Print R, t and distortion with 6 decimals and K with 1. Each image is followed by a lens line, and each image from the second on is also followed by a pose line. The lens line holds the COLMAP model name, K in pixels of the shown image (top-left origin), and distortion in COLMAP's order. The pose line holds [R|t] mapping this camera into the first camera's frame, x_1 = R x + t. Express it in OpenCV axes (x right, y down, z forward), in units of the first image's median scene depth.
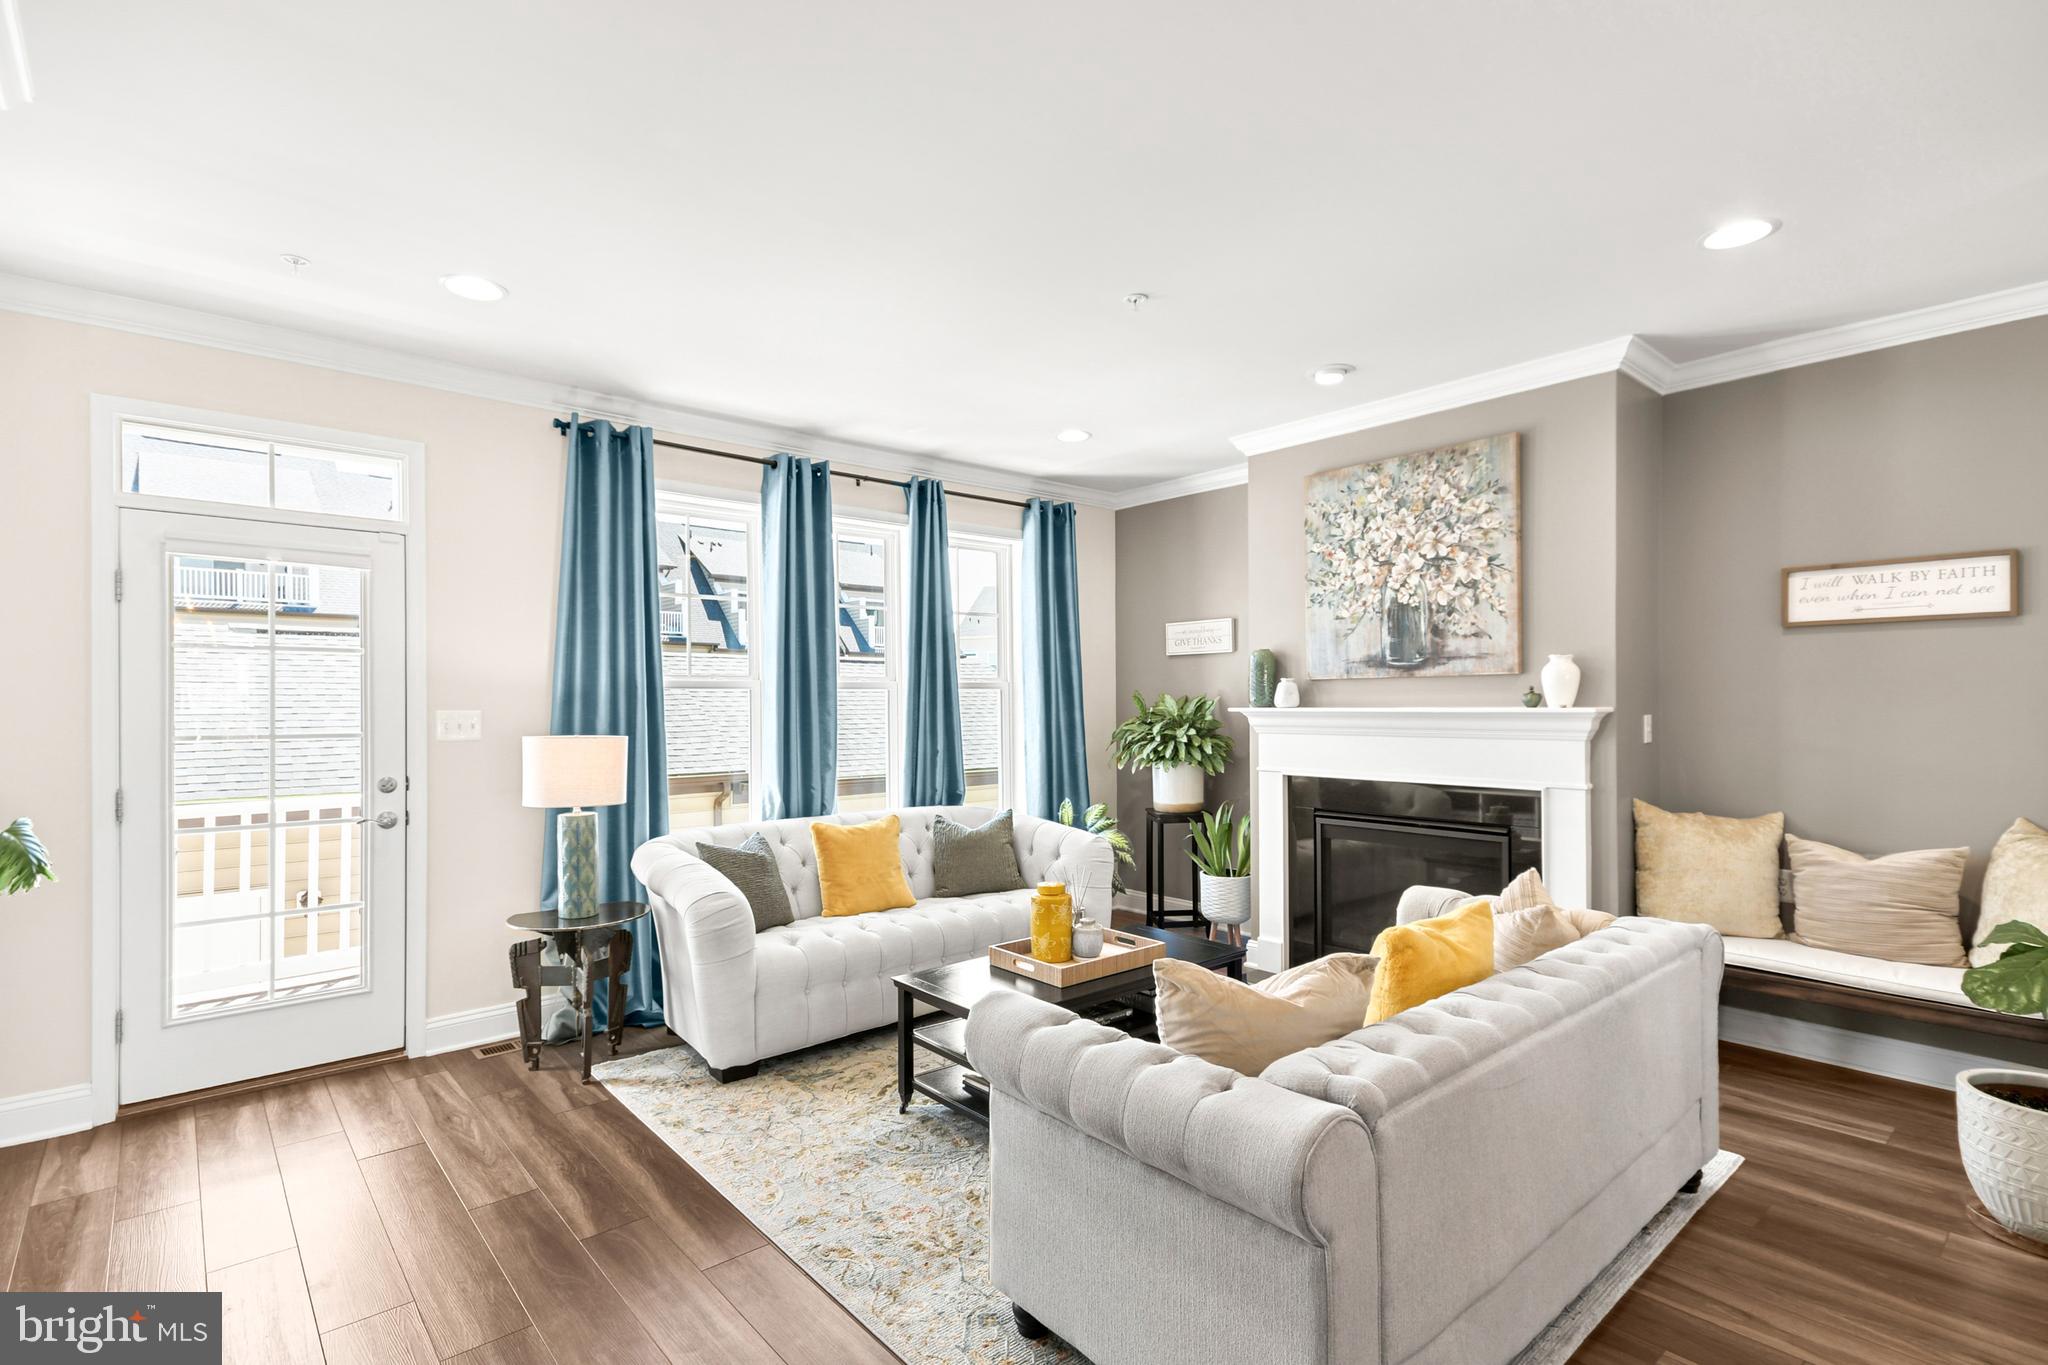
lens RADIAL K [[971.5, 0, 1017.9], [0, 971.5, 706.0], [0, 0, 1]] dist [0.017243, -0.000404]
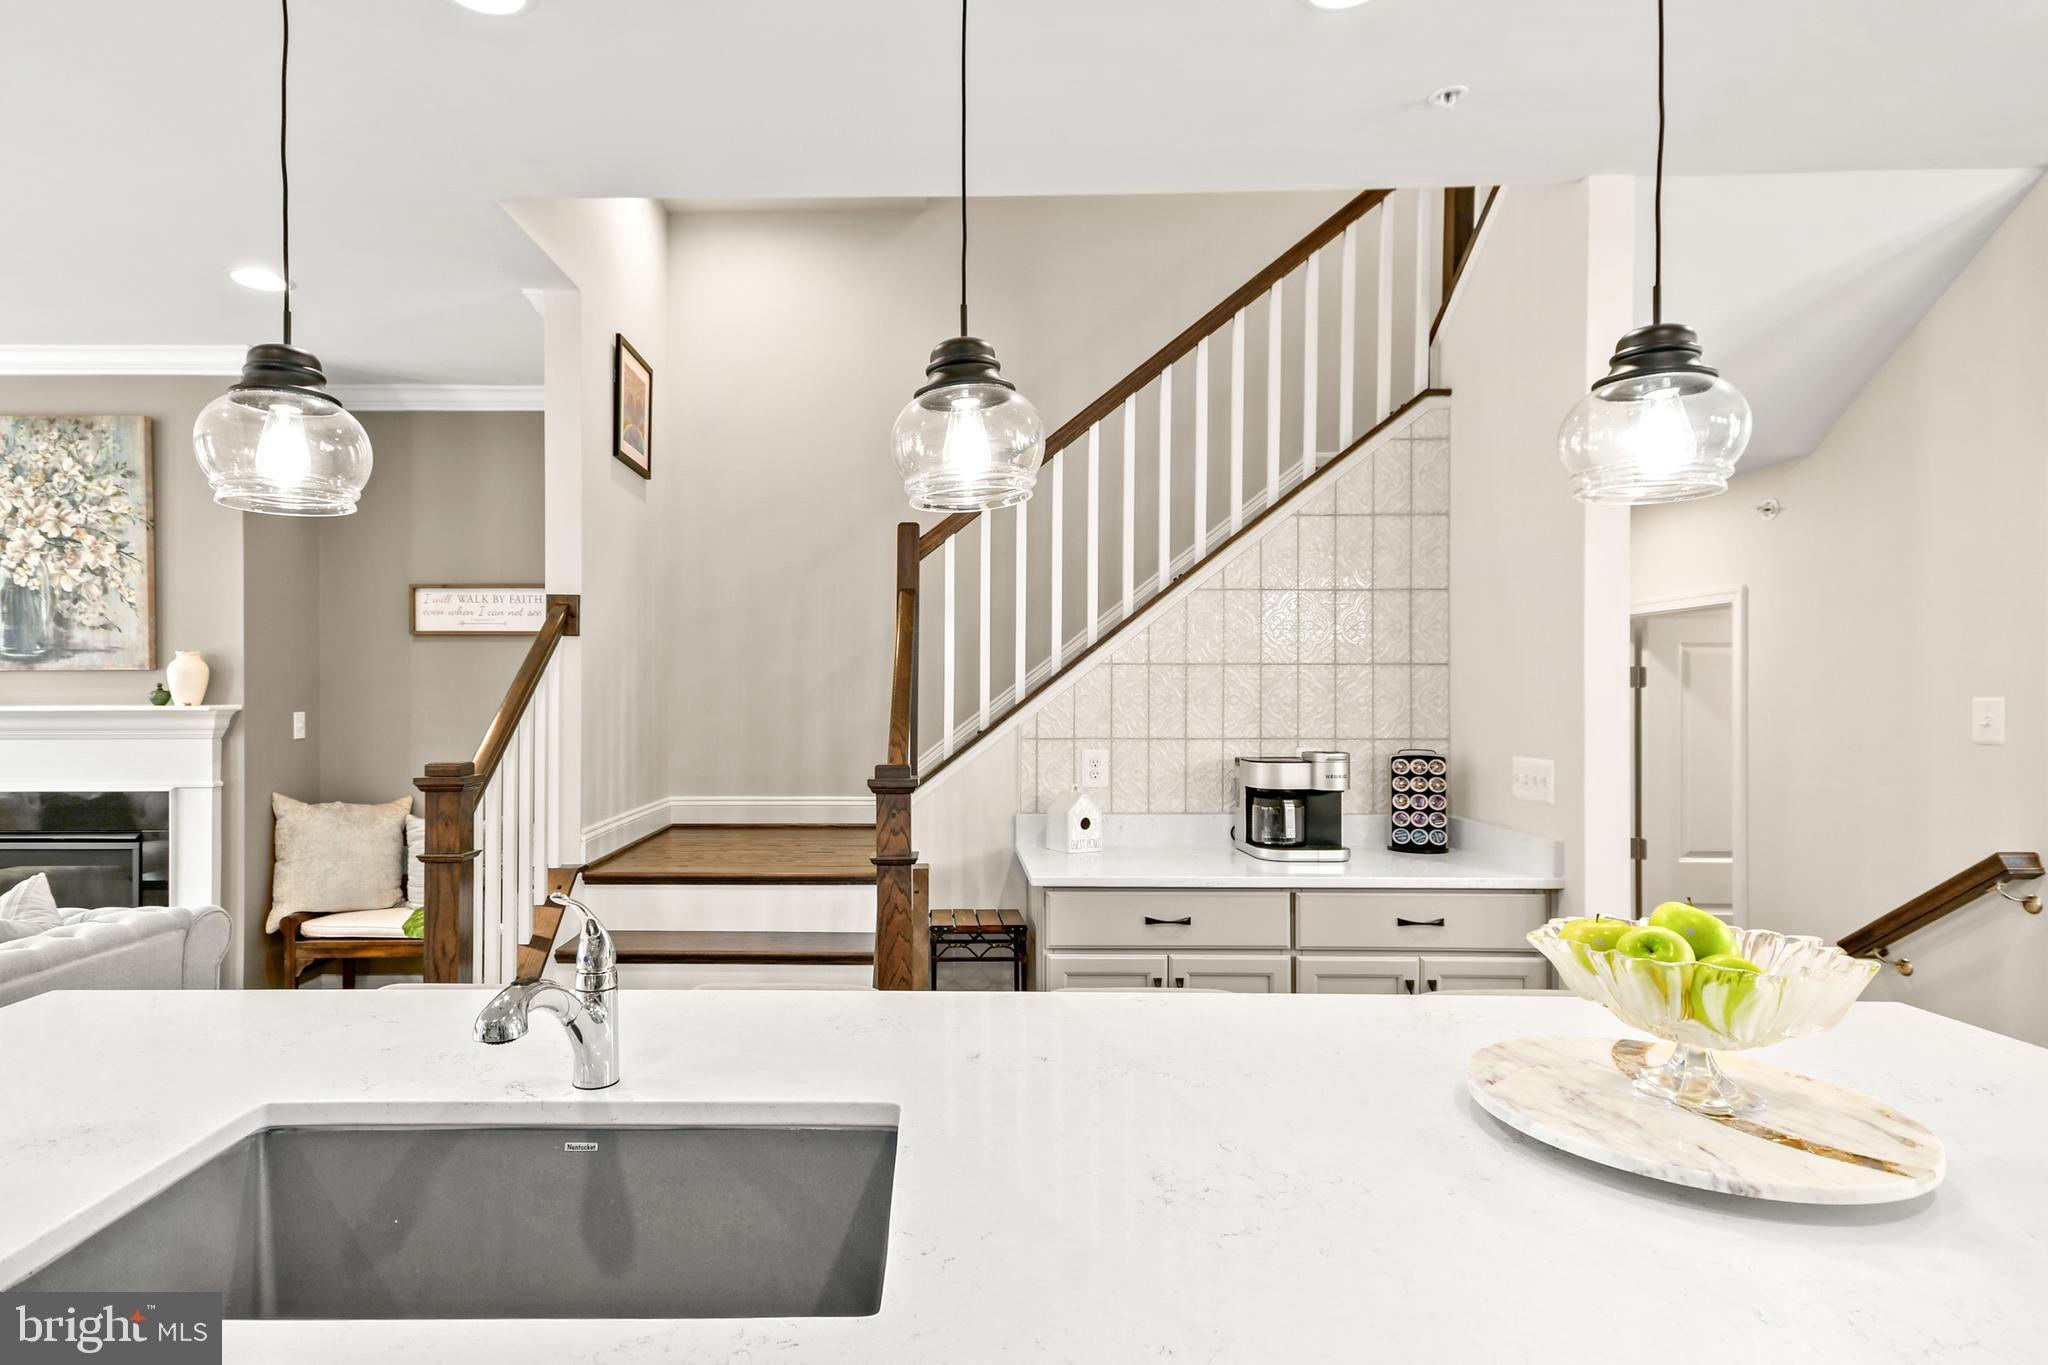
lens RADIAL K [[1059.9, 0, 916.6], [0, 1059.9, 695.0], [0, 0, 1]] dist [0.025162, -0.000043]
pose [[0.666903, 0.004223, 0.745133, 0.216973], [0.000075, 0.999984, -0.005734, -0.002360], [-0.745145, 0.003880, 0.666892, -0.239980]]
